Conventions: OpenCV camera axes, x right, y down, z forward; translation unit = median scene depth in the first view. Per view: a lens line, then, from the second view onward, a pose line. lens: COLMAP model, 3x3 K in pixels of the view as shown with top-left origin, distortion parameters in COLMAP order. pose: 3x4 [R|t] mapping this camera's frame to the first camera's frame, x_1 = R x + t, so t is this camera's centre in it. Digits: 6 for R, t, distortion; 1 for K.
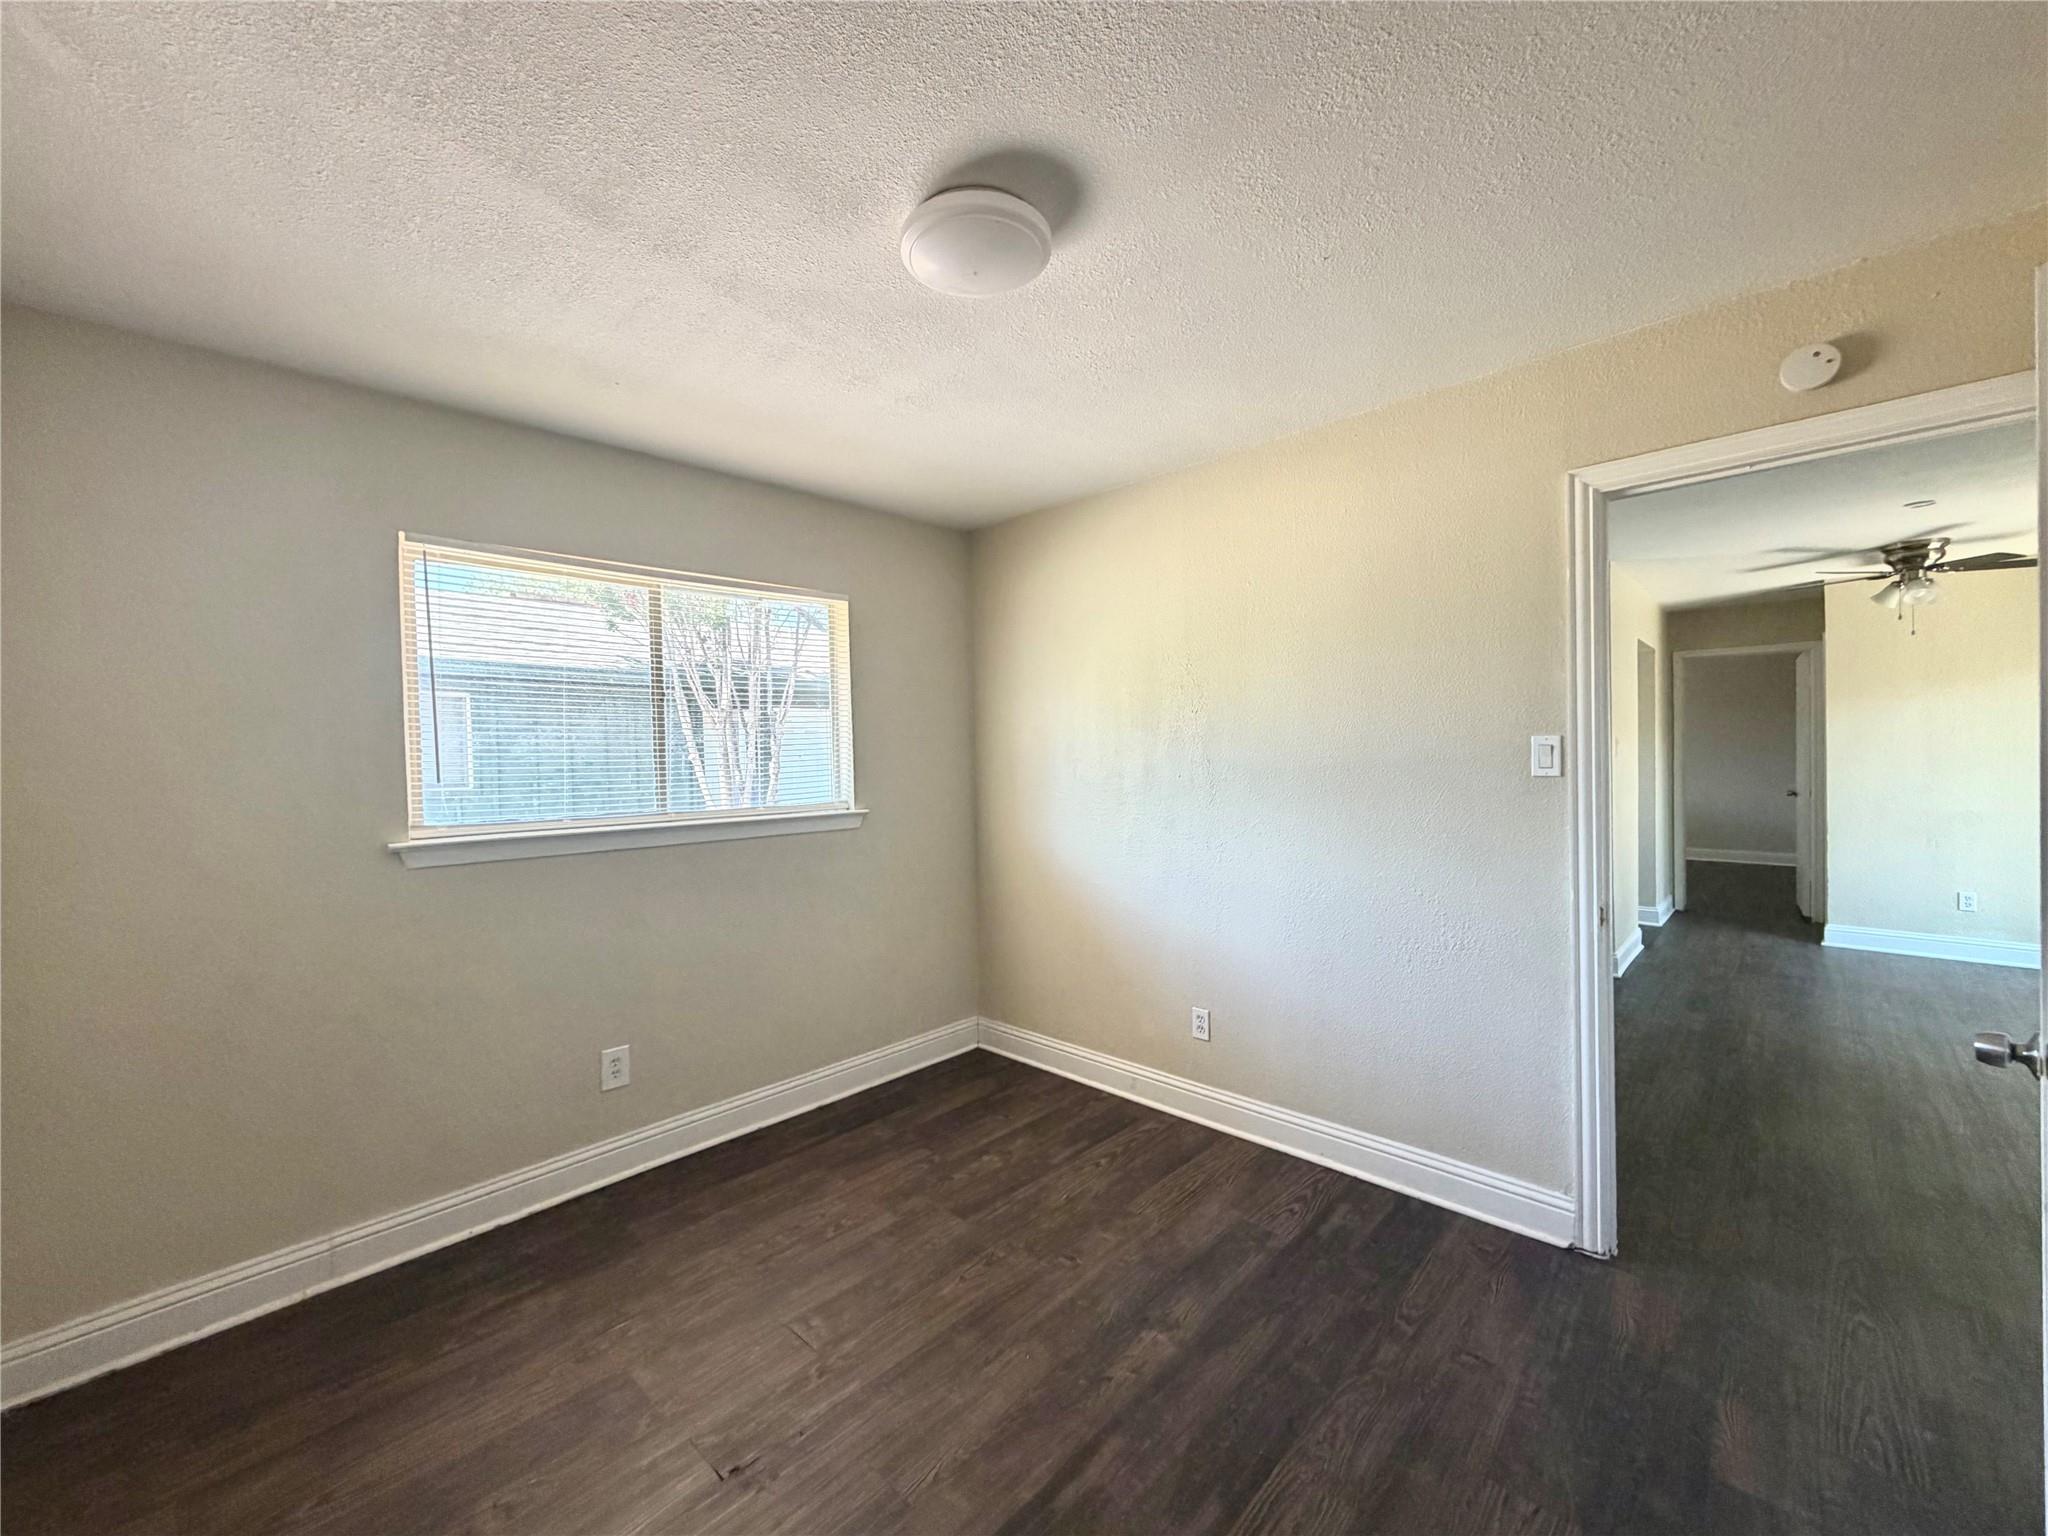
lens RADIAL K [[813.4, 0, 1024.0], [0, 813.4, 768.0], [0, 0, 1]] dist [0.000263, -0.000426]
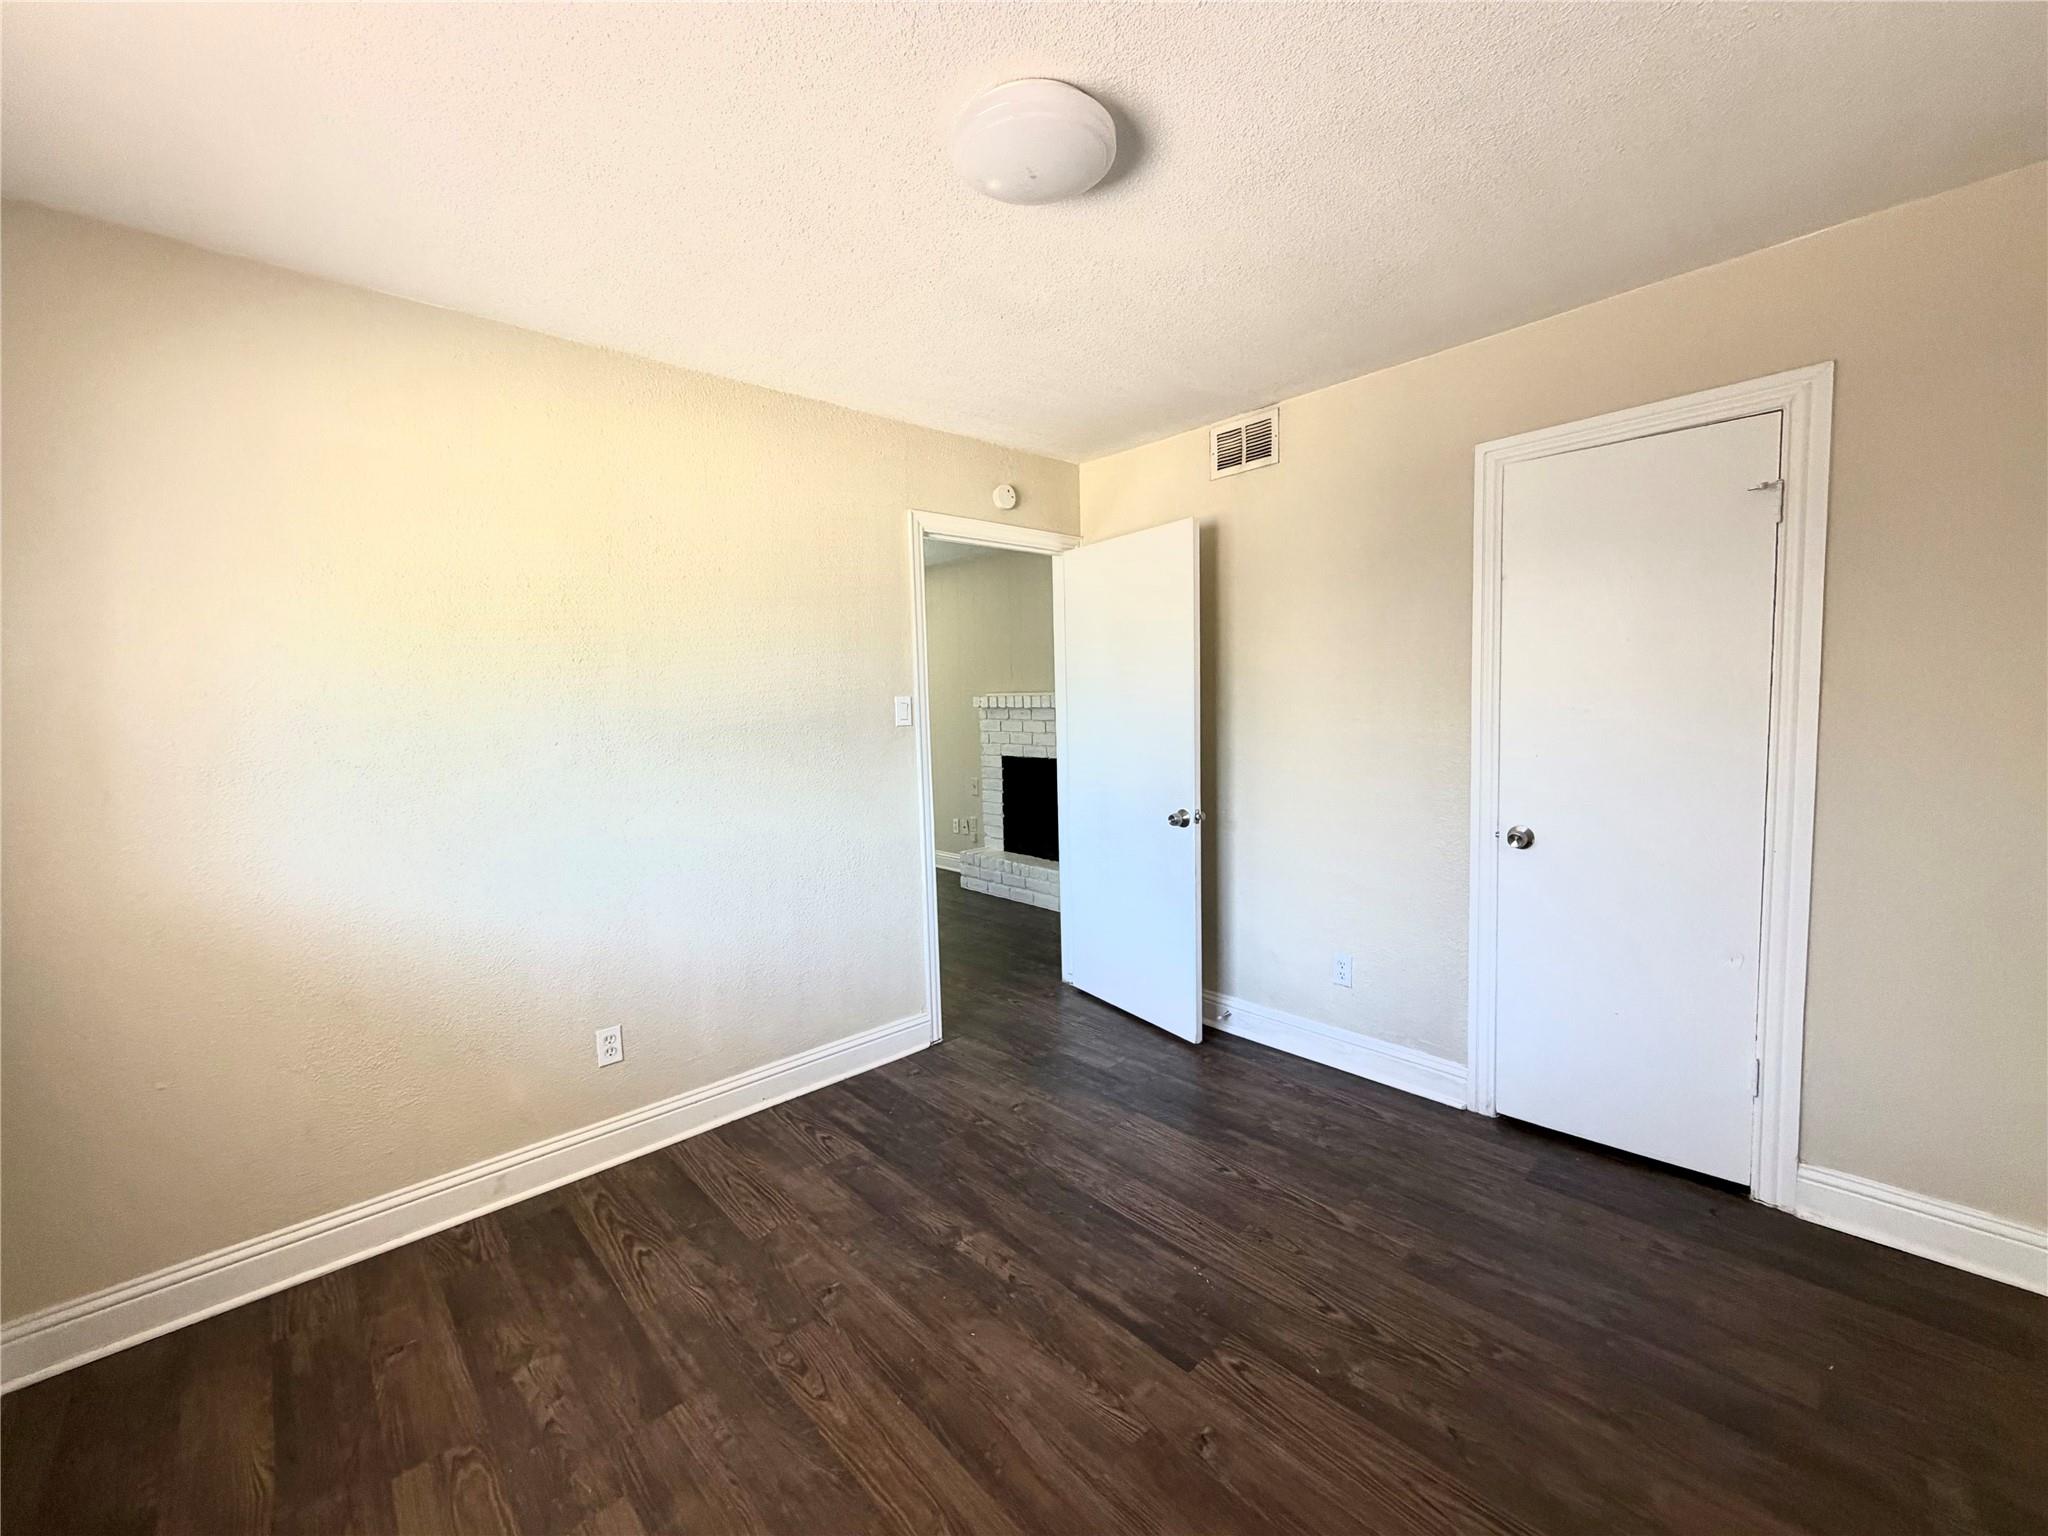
lens RADIAL K [[813.4, 0, 1024.0], [0, 813.4, 768.0], [0, 0, 1]] dist [0.000263, -0.000426]
pose [[0.053593, -0.050248, 0.997298, -0.695477], [0.048135, 0.997702, 0.047681, 0.027416], [-0.997402, 0.045449, 0.055889, 0.674492]]
